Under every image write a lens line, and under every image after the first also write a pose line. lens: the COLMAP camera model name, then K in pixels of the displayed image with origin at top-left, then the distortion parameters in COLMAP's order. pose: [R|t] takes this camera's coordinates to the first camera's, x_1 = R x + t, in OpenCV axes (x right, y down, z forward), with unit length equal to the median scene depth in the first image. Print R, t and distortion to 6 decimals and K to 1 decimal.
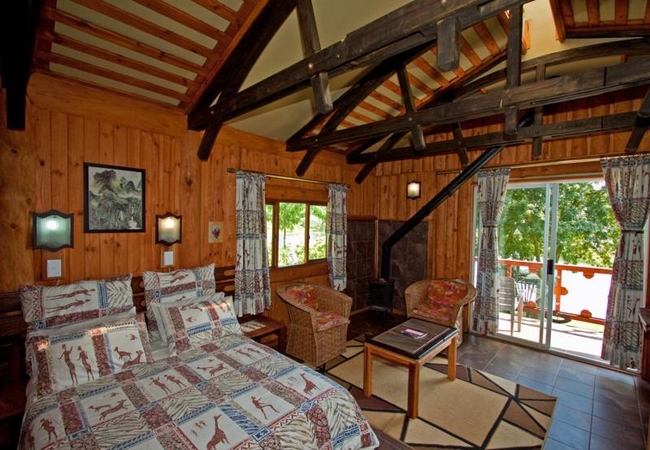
lens RADIAL K [[299.8, 0, 326.3], [0, 299.8, 228.6], [0, 0, 1]] dist [-0.015923, -0.000393]
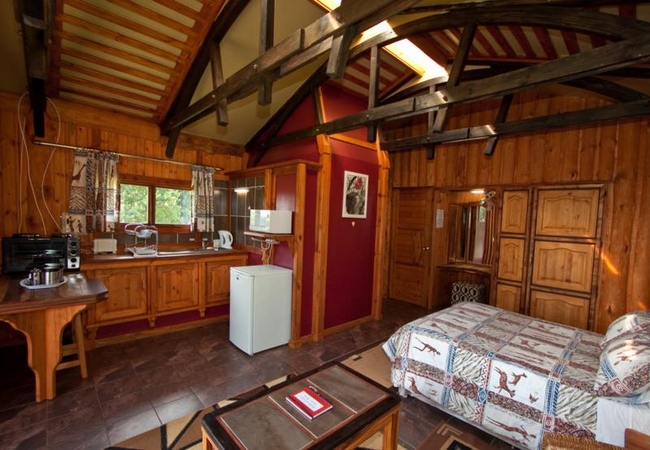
lens RADIAL K [[299.8, 0, 323.0], [0, 299.8, 226.3], [0, 0, 1]] dist [-0.015923, -0.000393]
pose [[-0.995681, -0.066797, 0.064485, 0.326139], [-0.061619, 0.994954, 0.079185, -0.014380], [-0.069449, 0.074869, -0.994772, 1.919511]]
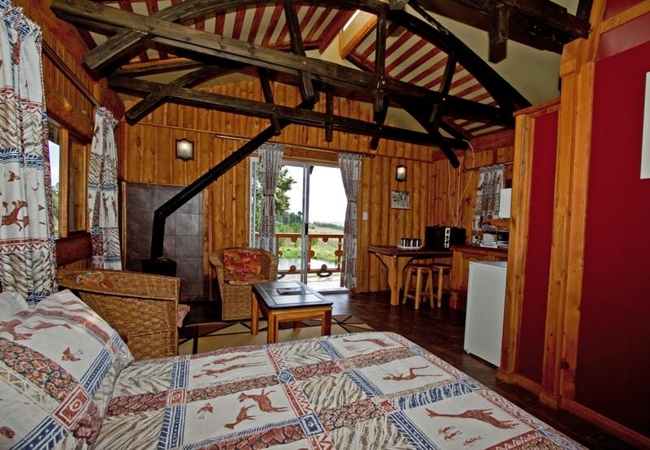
lens RADIAL K [[299.8, 0, 324.5], [0, 299.8, 226.1], [0, 0, 1]] dist [-0.015923, -0.000393]
pose [[0.417137, -0.013563, 0.908742, -0.670517], [0.002653, 0.999903, 0.013705, 0.163813], [-0.908840, -0.003306, 0.417133, 0.633107]]
